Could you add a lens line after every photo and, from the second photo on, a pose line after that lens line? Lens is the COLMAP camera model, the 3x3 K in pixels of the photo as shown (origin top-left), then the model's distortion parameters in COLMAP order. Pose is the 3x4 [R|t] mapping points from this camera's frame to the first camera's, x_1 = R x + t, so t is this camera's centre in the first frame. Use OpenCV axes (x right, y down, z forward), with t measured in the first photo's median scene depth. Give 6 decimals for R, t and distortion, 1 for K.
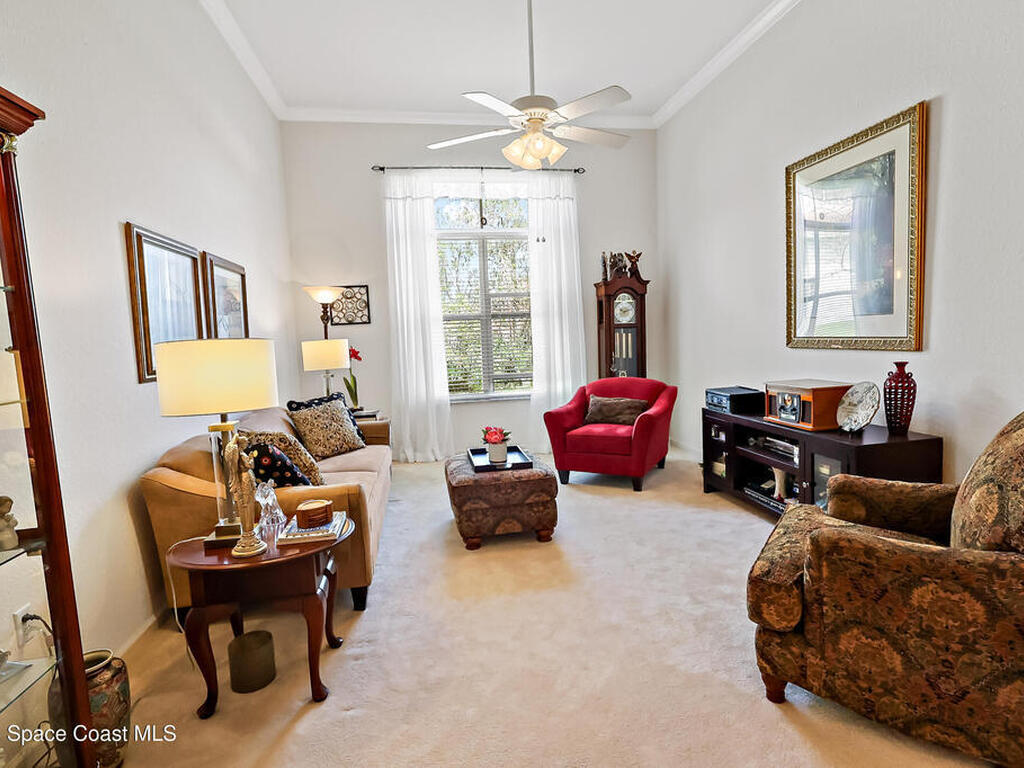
lens RADIAL K [[536.4, 0, 511.3], [0, 536.4, 381.7], [0, 0, 1]] dist [-0.001166, 0.002299]
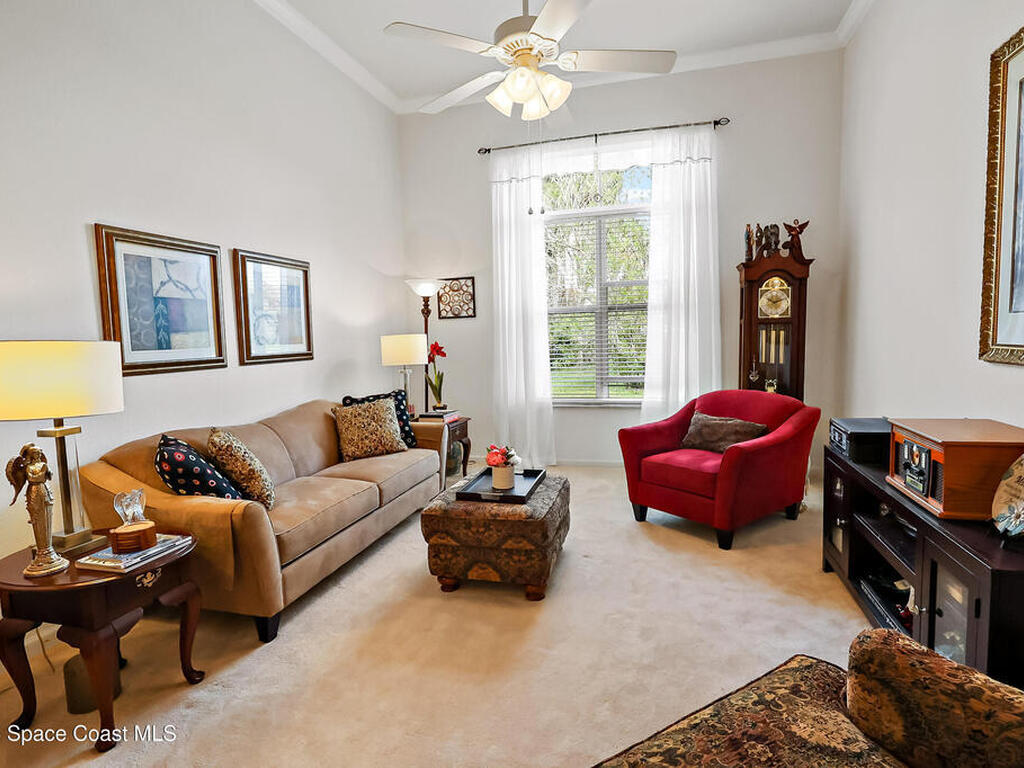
lens RADIAL K [[536.4, 0, 511.3], [0, 536.4, 381.7], [0, 0, 1]] dist [-0.001166, 0.002299]
pose [[0.907687, 0.052221, -0.416387, 0.246863], [-0.045108, 0.998620, 0.026911, -0.028121], [0.417217, -0.005645, 0.908789, 0.200770]]
